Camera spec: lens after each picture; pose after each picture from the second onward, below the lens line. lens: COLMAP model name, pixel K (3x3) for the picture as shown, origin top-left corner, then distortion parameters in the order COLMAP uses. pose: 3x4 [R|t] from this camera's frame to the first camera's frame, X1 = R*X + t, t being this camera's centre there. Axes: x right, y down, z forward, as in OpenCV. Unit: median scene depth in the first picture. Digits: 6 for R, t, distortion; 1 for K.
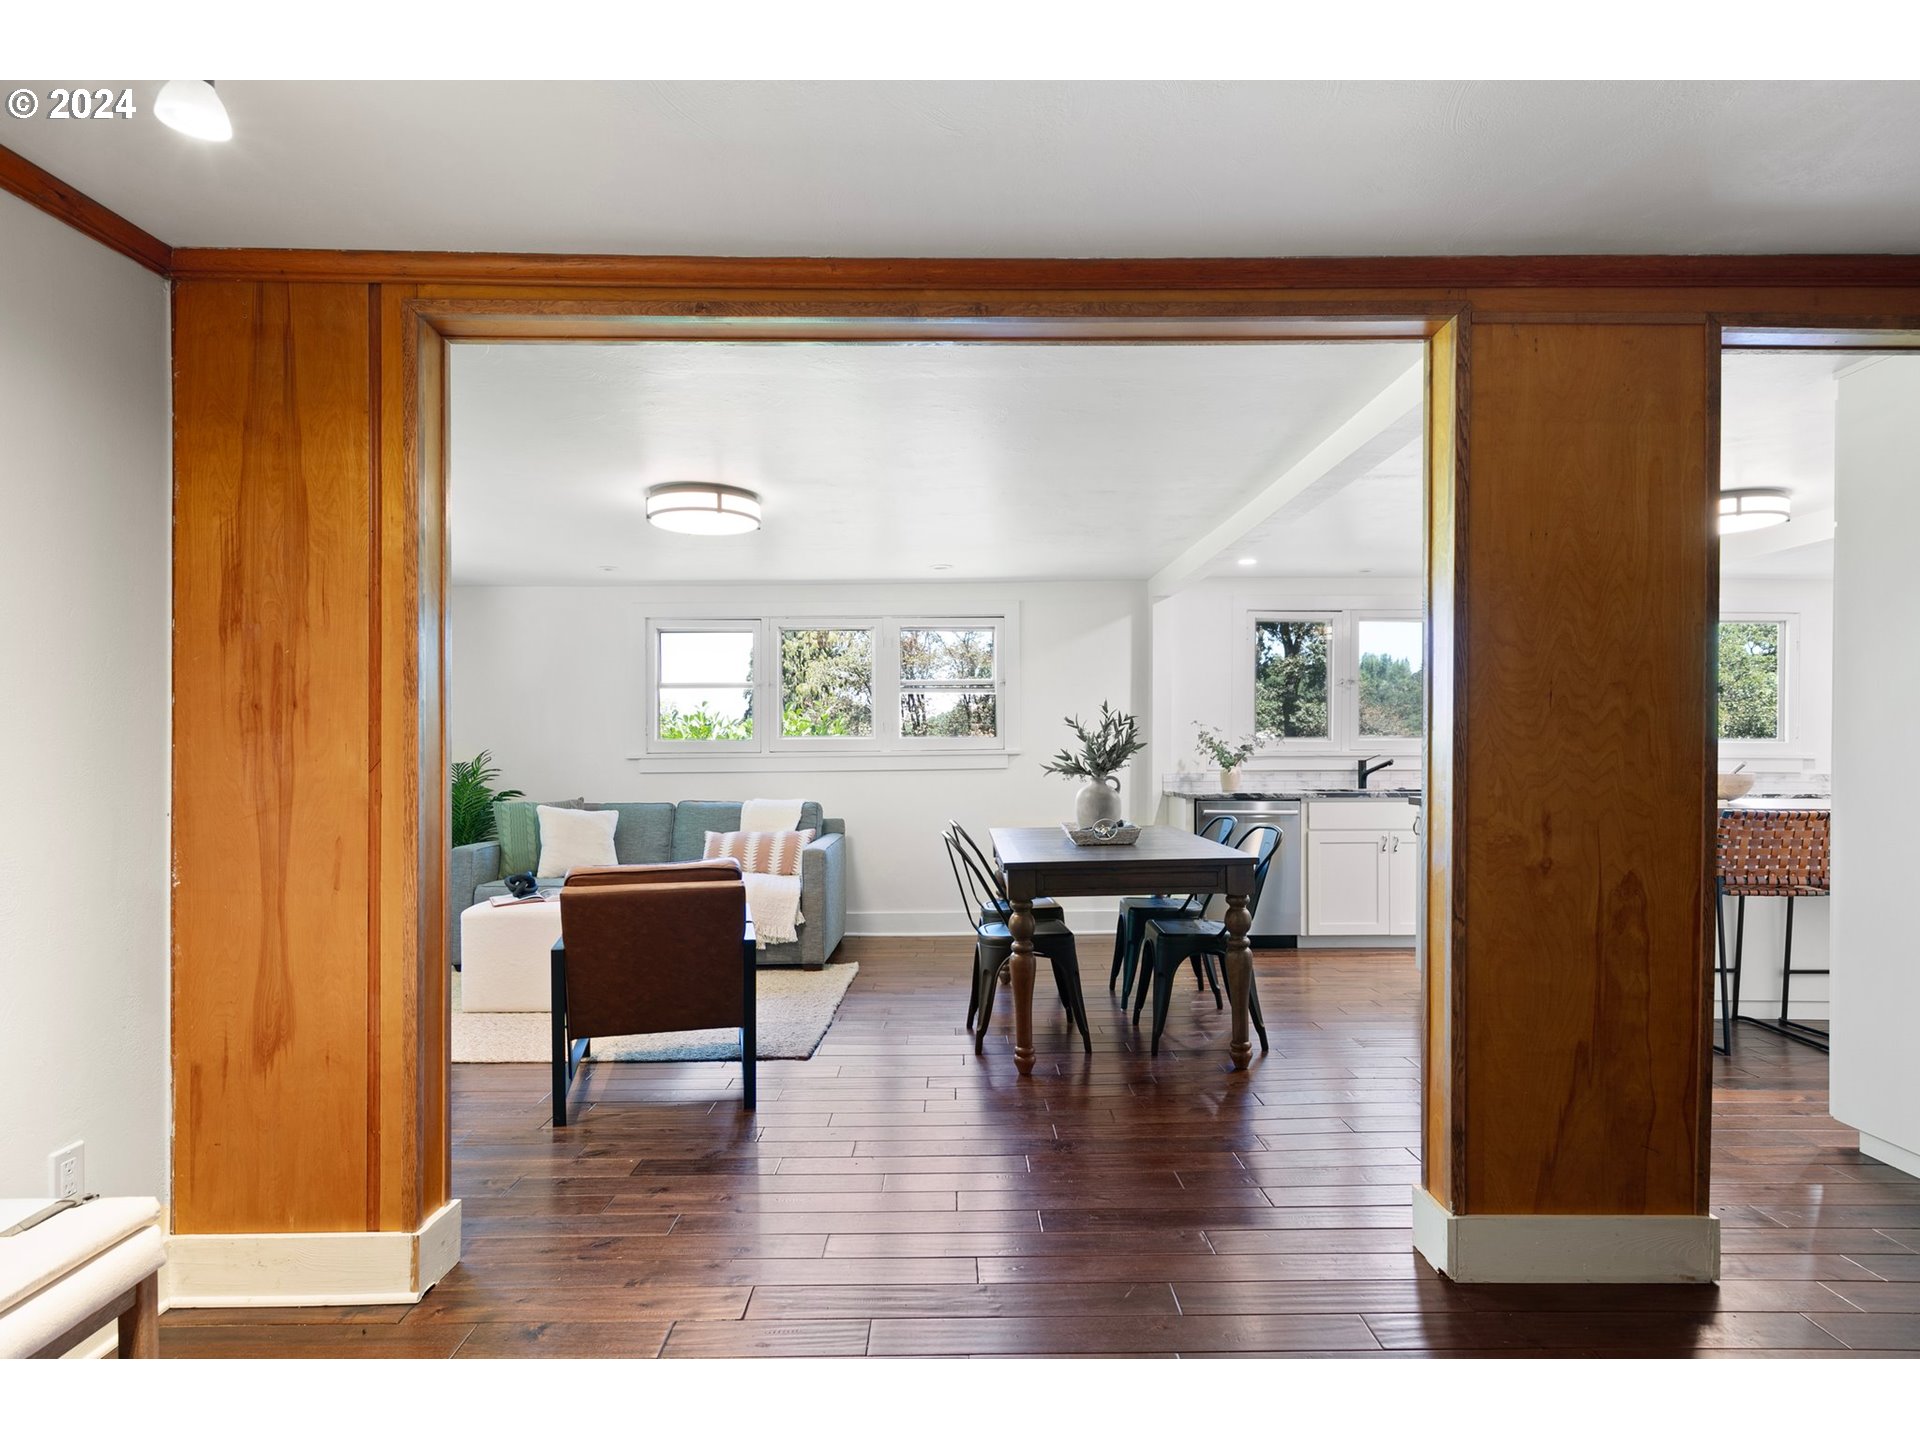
lens RADIAL K [[972.6, 0, 965.5], [0, 972.6, 749.4], [0, 0, 1]] dist [0.001846, 0.000036]
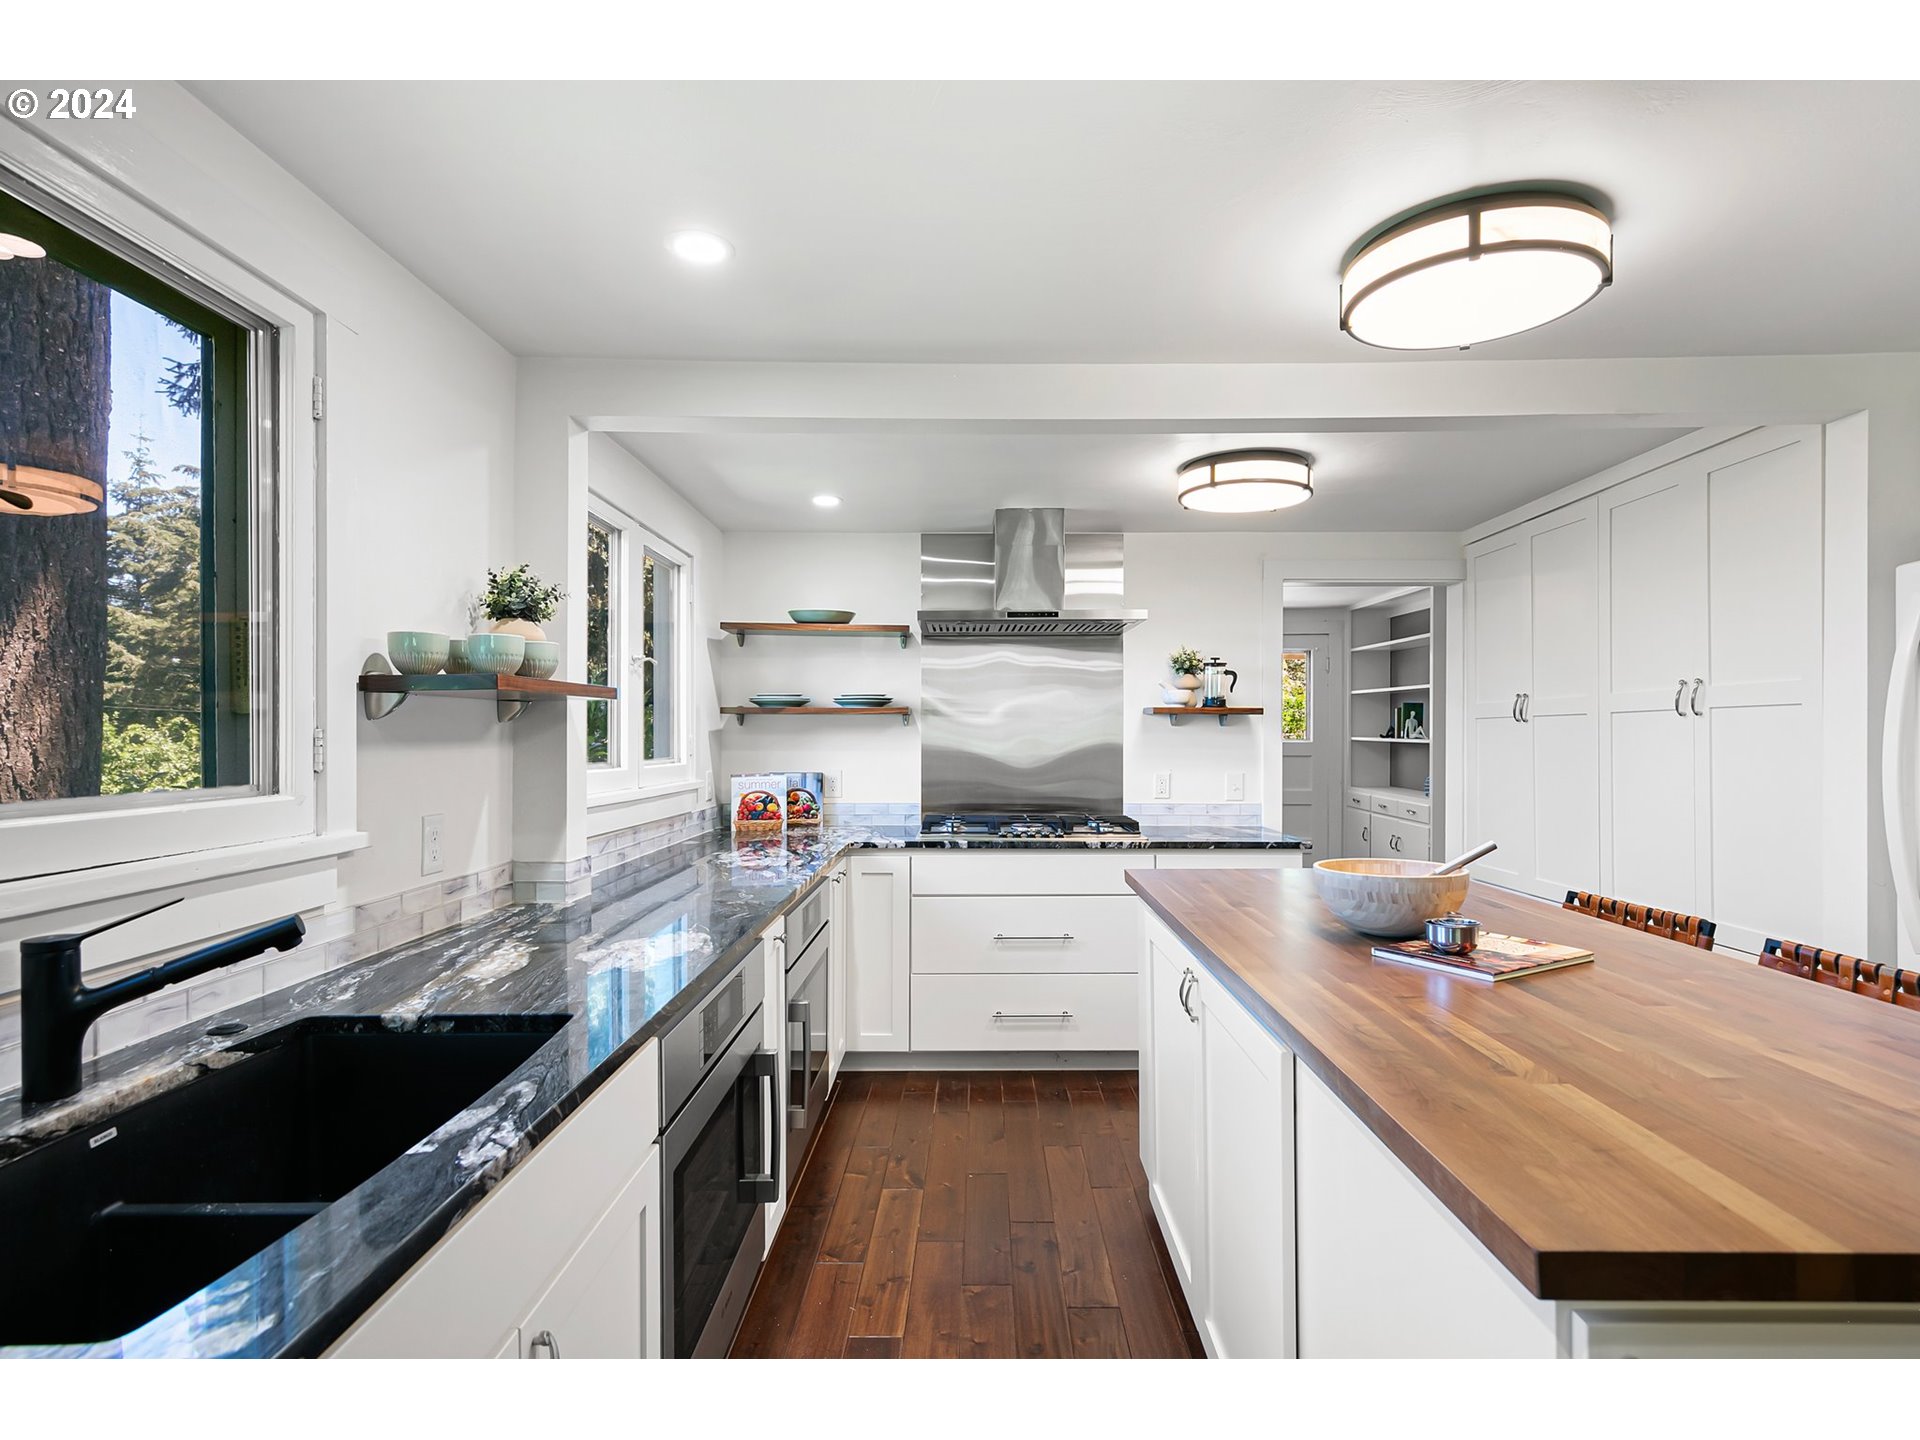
lens RADIAL K [[972.6, 0, 965.5], [0, 972.6, 749.4], [0, 0, 1]] dist [0.001846, 0.000036]
pose [[0.006196, -0.014589, 0.999874, 0.277965], [-0.000365, 0.999893, 0.014591, -0.032365], [-0.999981, -0.000455, 0.006190, 1.006066]]
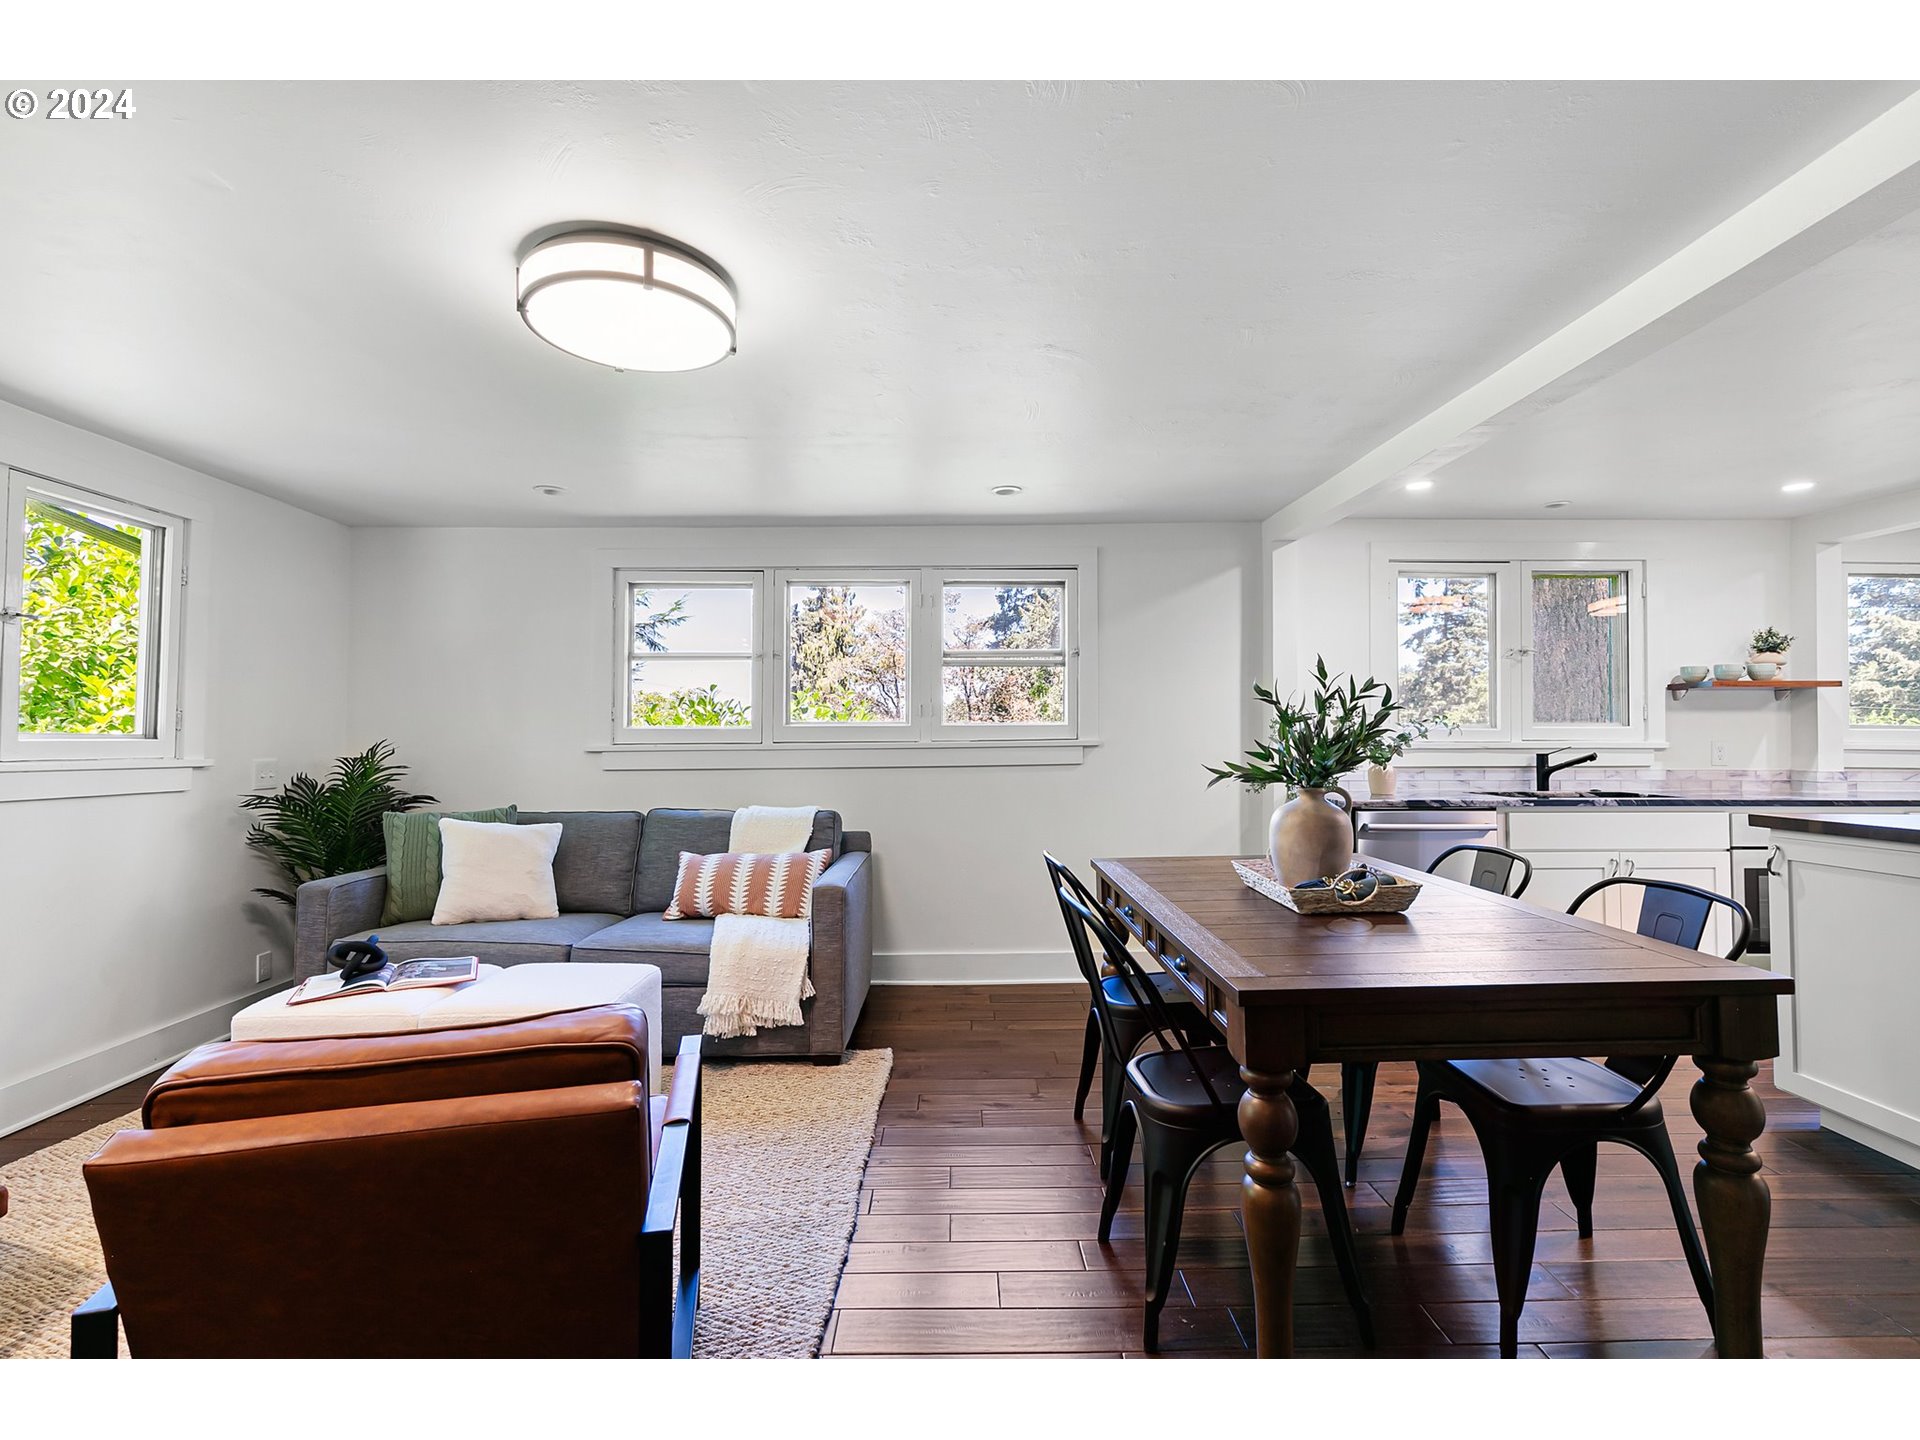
lens RADIAL K [[855.5, 0, 971.2], [0, 855.5, 713.5], [0, 0, 1]] dist [0.003706, 0.000312]
pose [[0.999979, 0.000502, 0.006436, -0.059384], [-0.000319, 0.999599, -0.028299, -0.001663], [-0.006448, 0.028297, 0.999579, 0.391928]]
